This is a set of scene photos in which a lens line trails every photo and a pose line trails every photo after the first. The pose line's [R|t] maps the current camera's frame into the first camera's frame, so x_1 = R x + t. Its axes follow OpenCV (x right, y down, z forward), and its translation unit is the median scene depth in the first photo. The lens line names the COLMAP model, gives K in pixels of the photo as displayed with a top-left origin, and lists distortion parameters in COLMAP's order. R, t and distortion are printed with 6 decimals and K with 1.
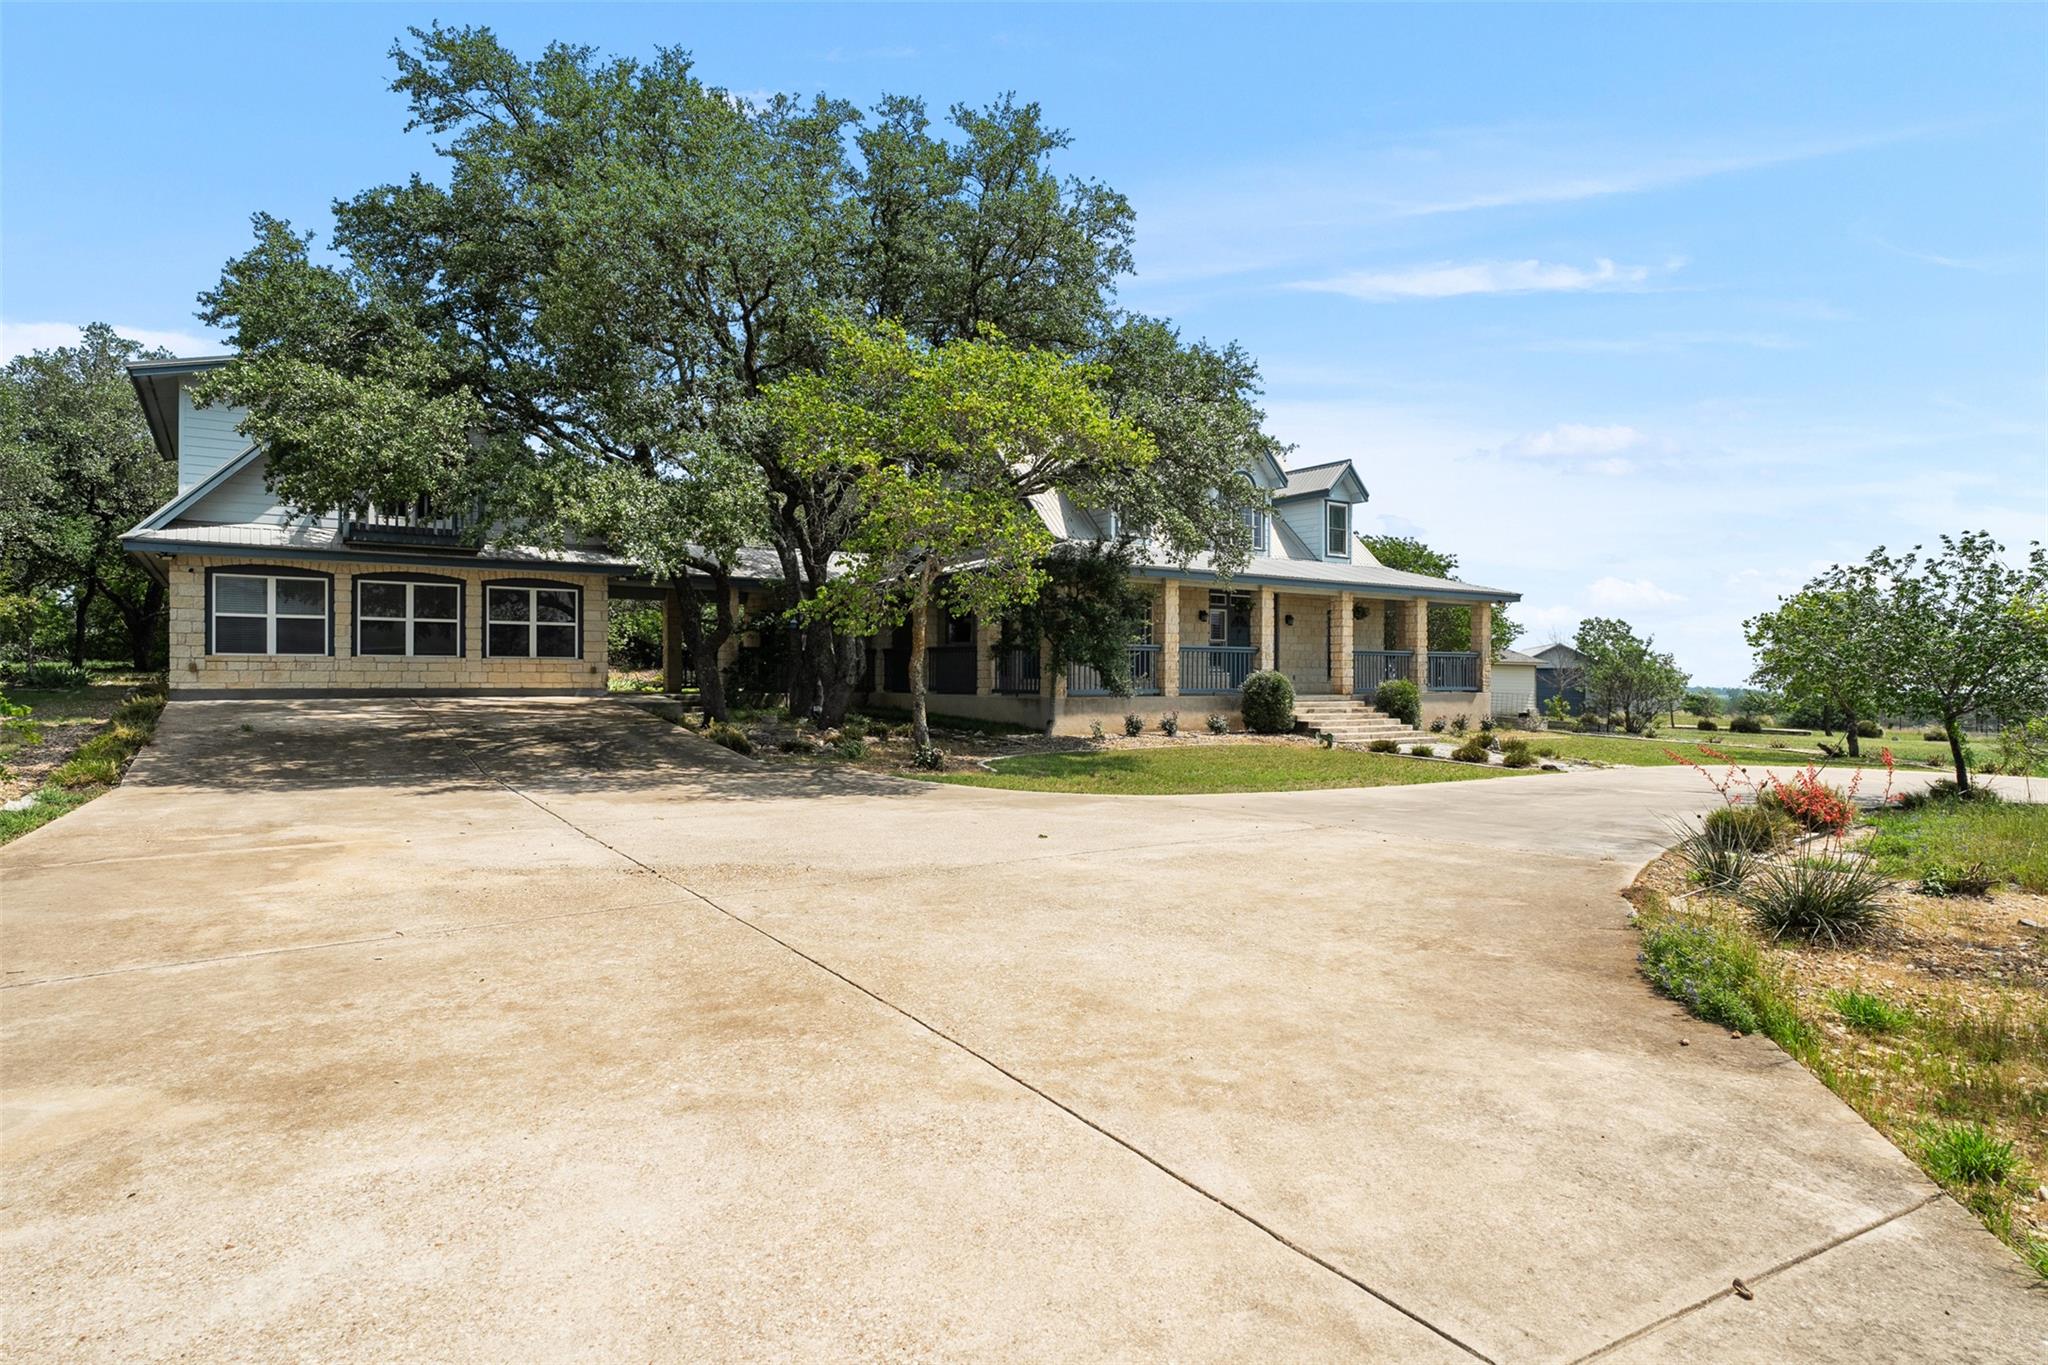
lens RADIAL K [[1175.5, 0, 1023.6], [0, 1175.5, 686.0], [0, 0, 1]] dist [-0.000477, 0.000306]
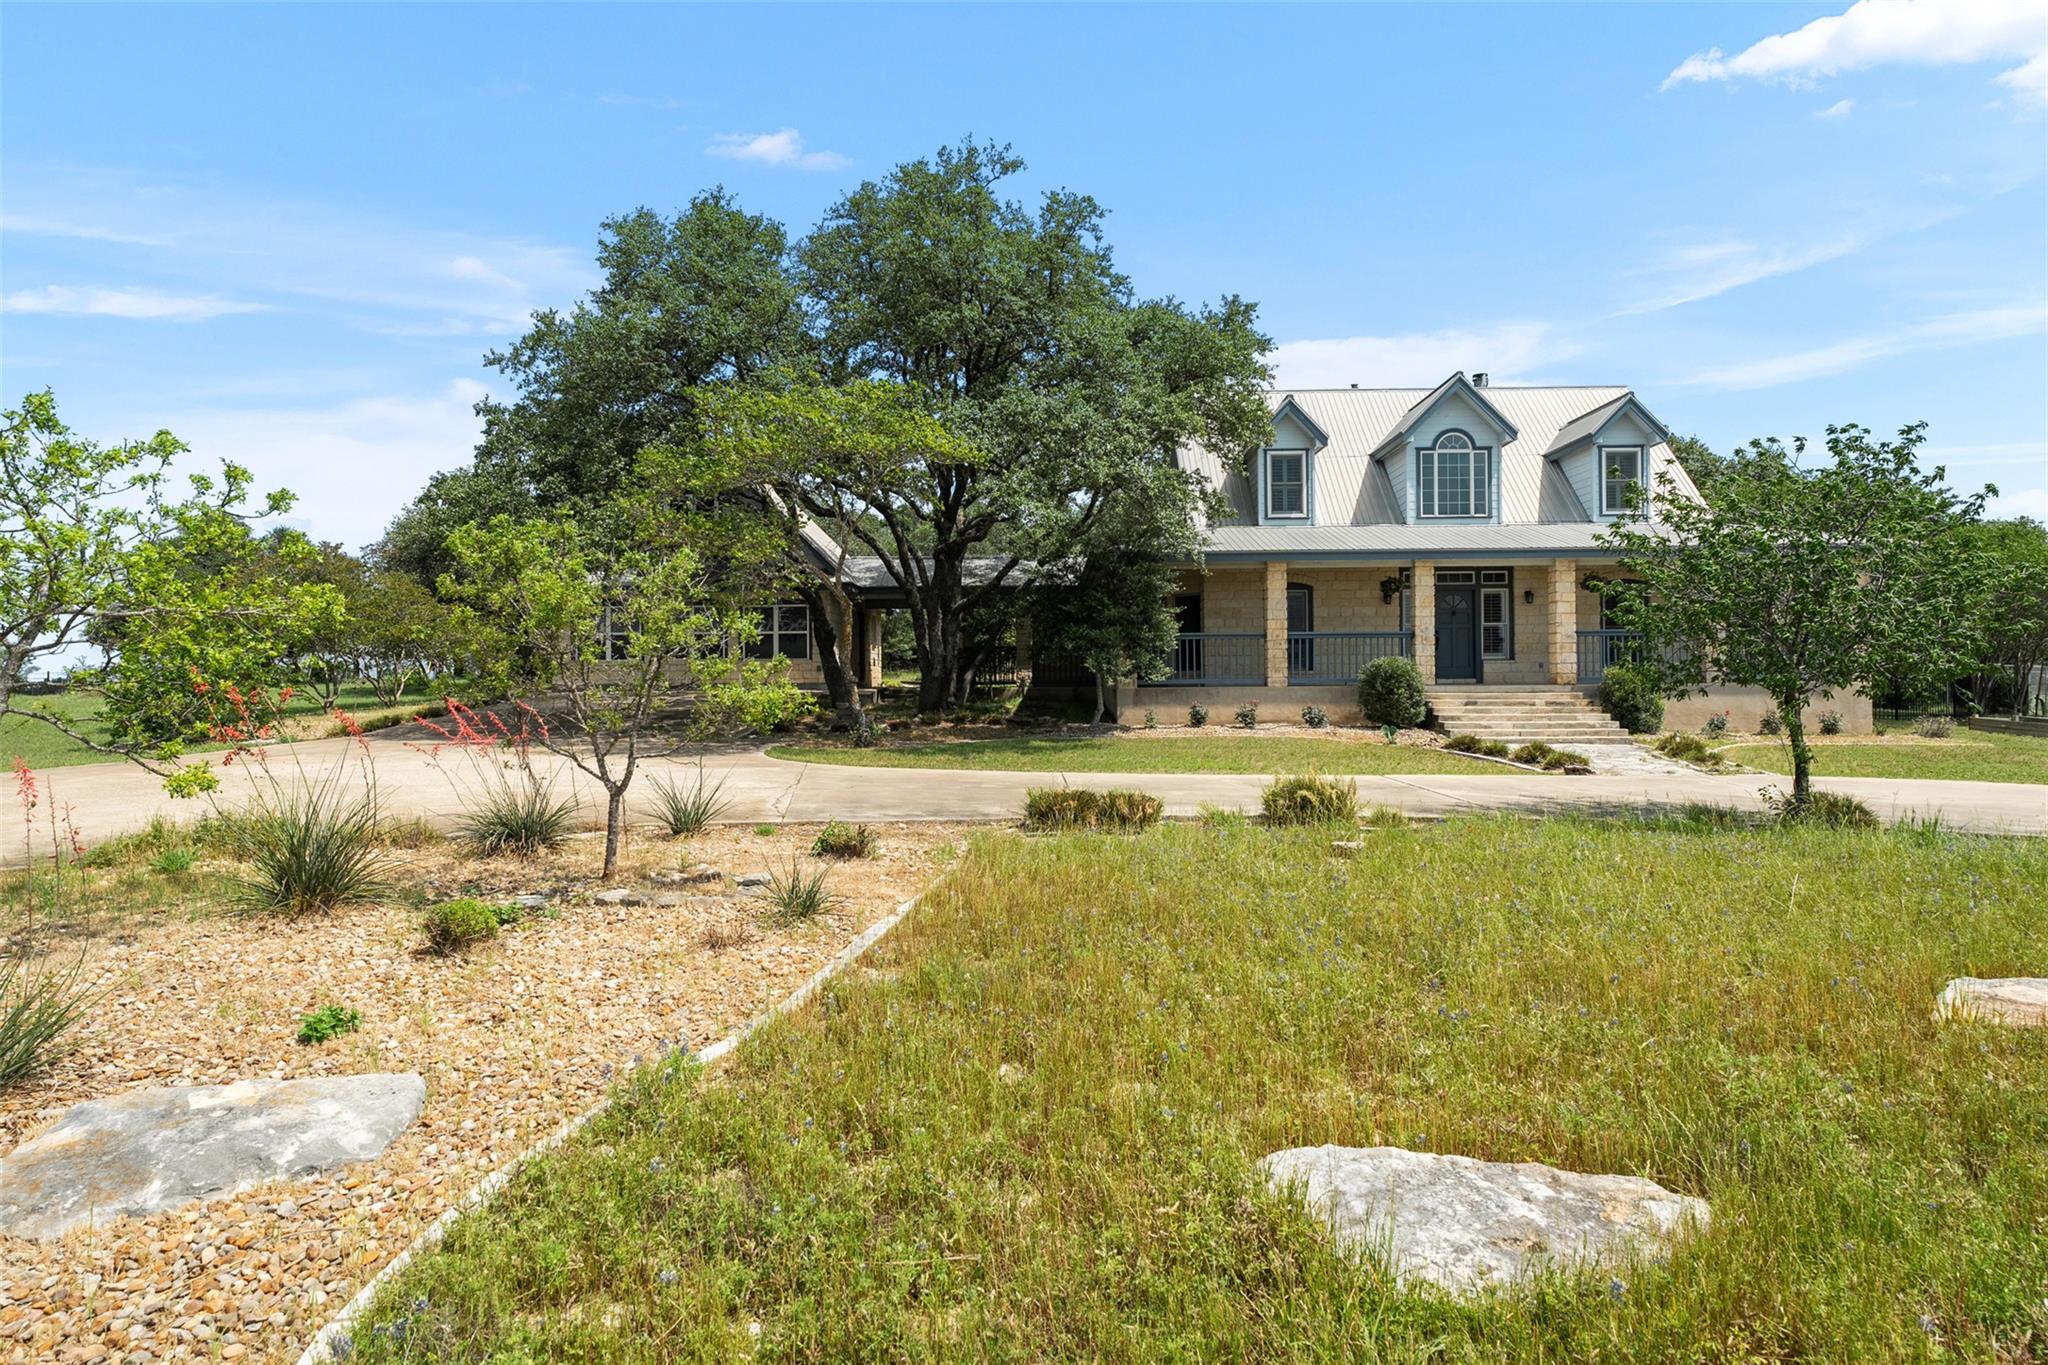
lens RADIAL K [[1175.5, 0, 1023.2], [0, 1175.5, 682.1], [0, 0, 1]] dist [-0.000477, 0.000306]
pose [[0.769246, -0.016422, -0.638741, 0.577125], [0.005020, 0.999794, -0.019659, 0.022858], [0.638933, 0.011916, 0.769170, 0.149588]]
